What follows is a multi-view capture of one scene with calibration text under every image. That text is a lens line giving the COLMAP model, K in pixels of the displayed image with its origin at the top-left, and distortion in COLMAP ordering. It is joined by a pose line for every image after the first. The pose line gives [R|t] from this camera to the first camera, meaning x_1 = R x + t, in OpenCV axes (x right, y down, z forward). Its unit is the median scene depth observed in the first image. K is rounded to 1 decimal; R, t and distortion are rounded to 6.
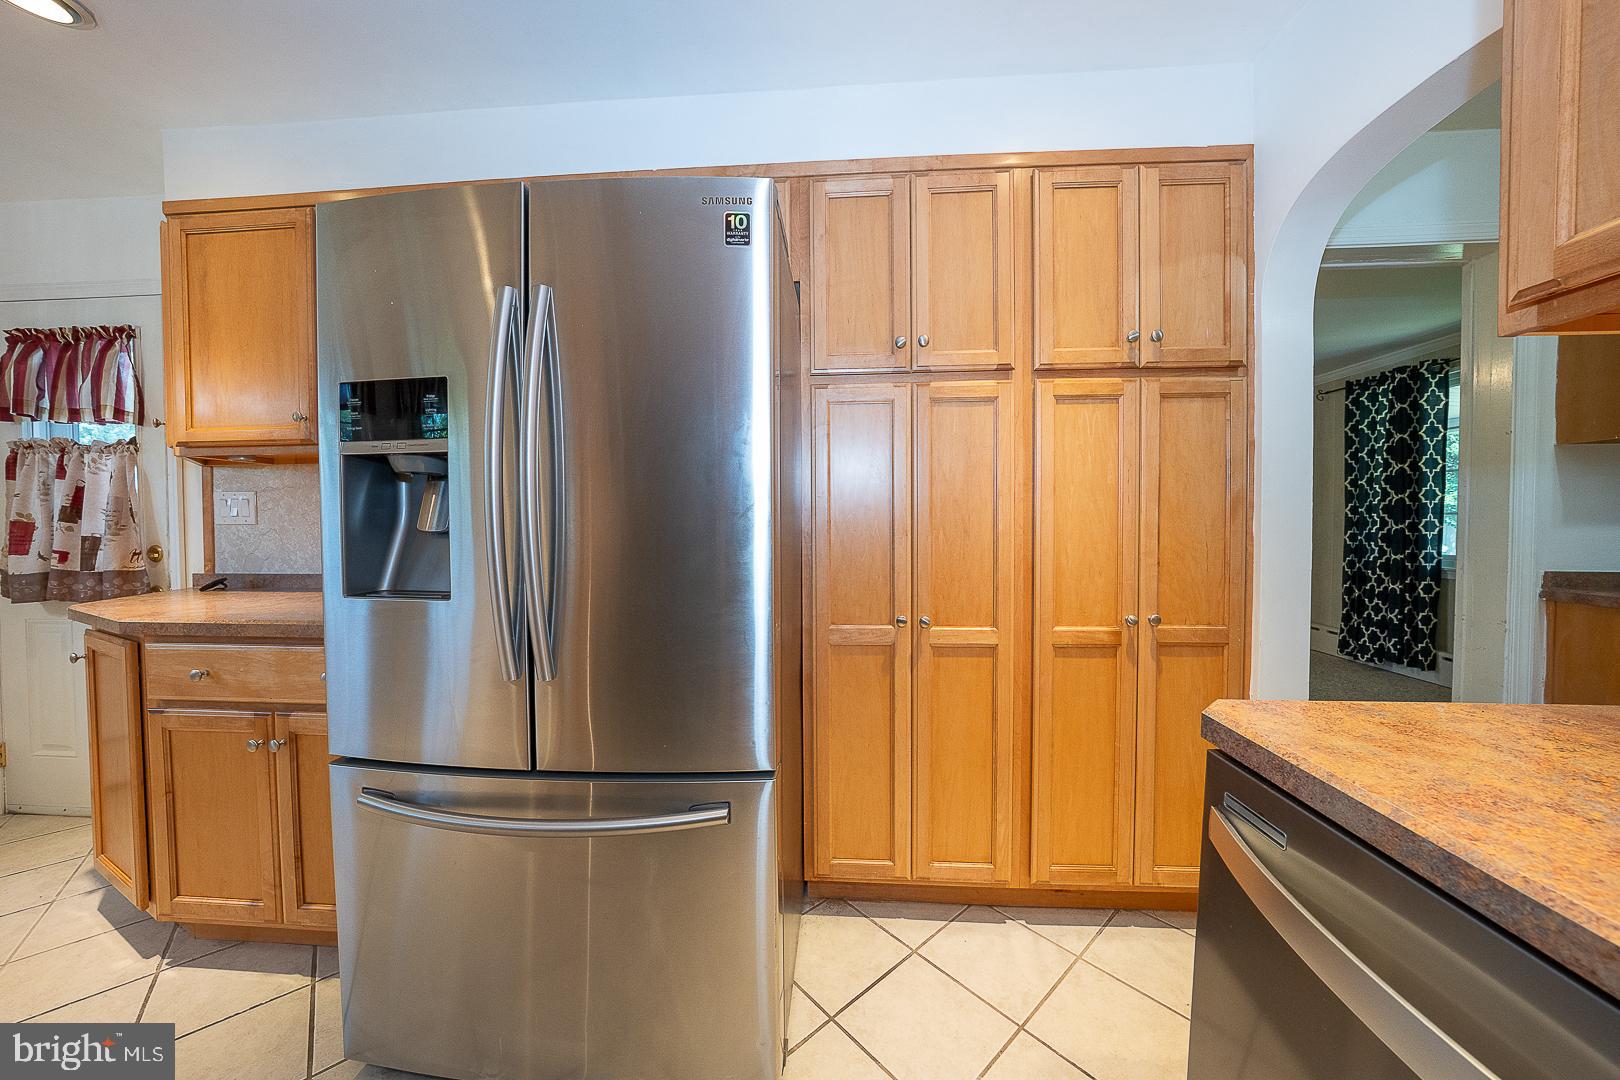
lens RADIAL K [[557.0, 0, 817.4], [0, 557.0, 533.6], [0, 0, 1]] dist [-0.028396, 0.005885]
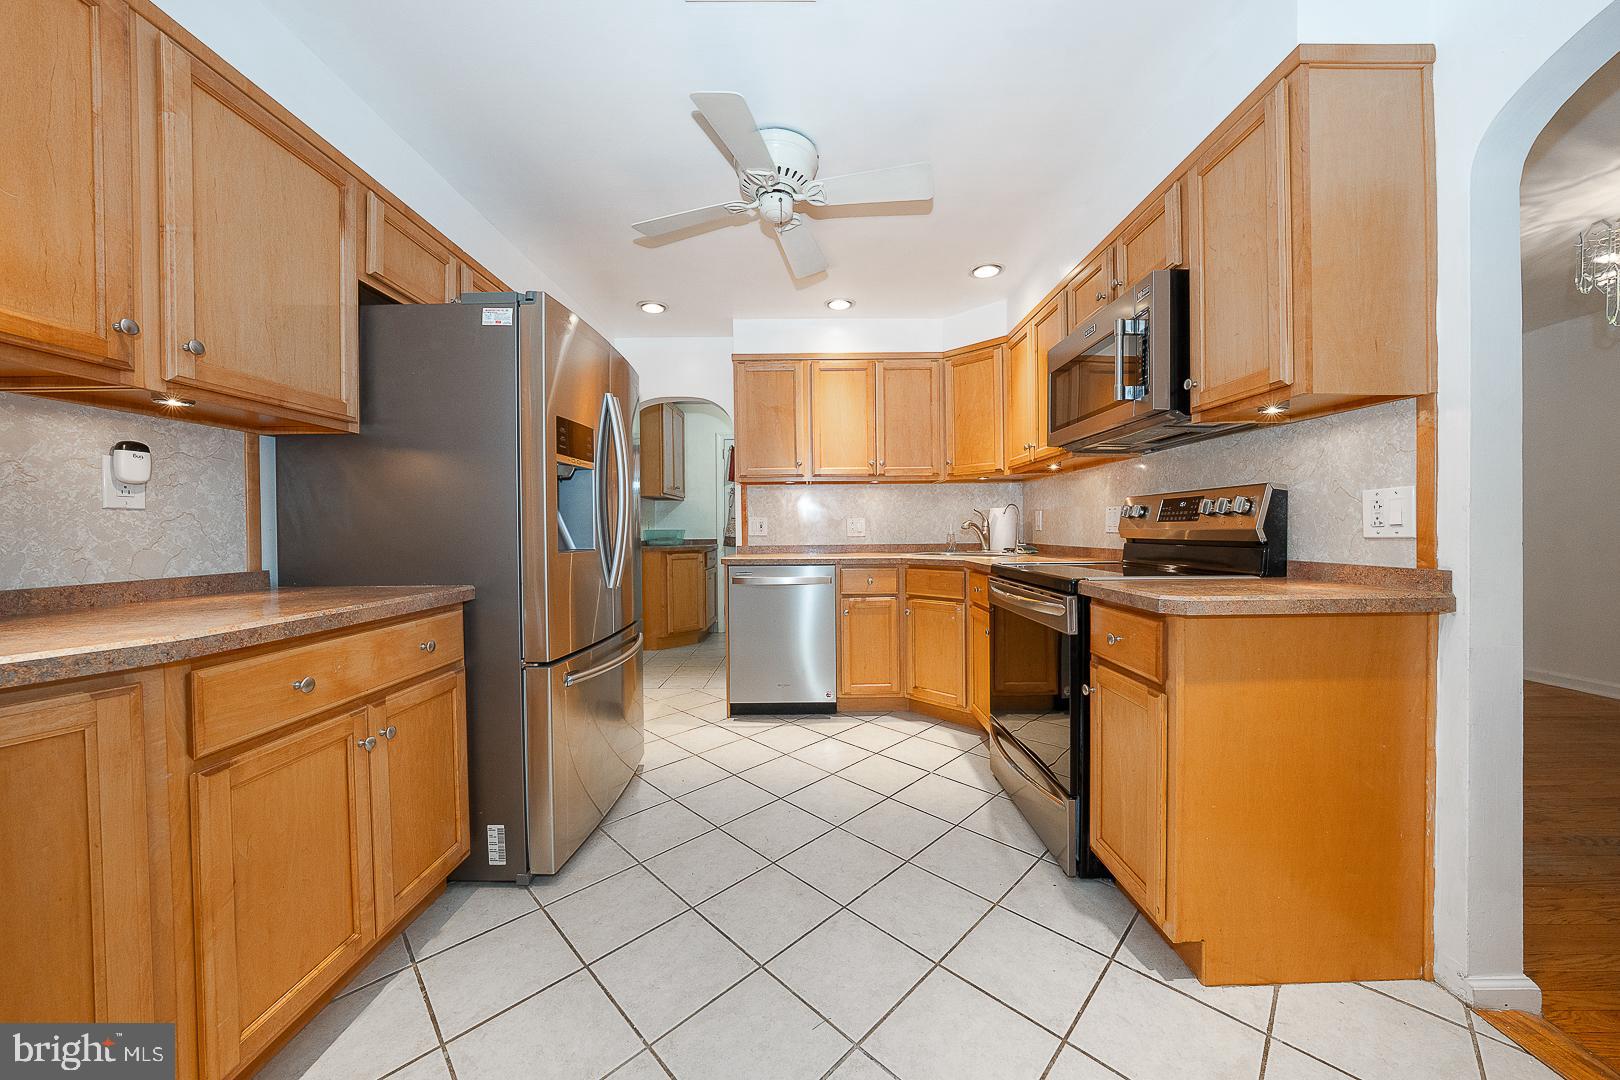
lens RADIAL K [[557.0, 0, 811.4], [0, 557.0, 536.5], [0, 0, 1]] dist [-0.028396, 0.005885]
pose [[-0.070949, -0.006986, 0.997455, -1.335764], [0.034048, 0.999376, 0.009421, 0.041649], [-0.996899, 0.034630, -0.070667, 0.210278]]
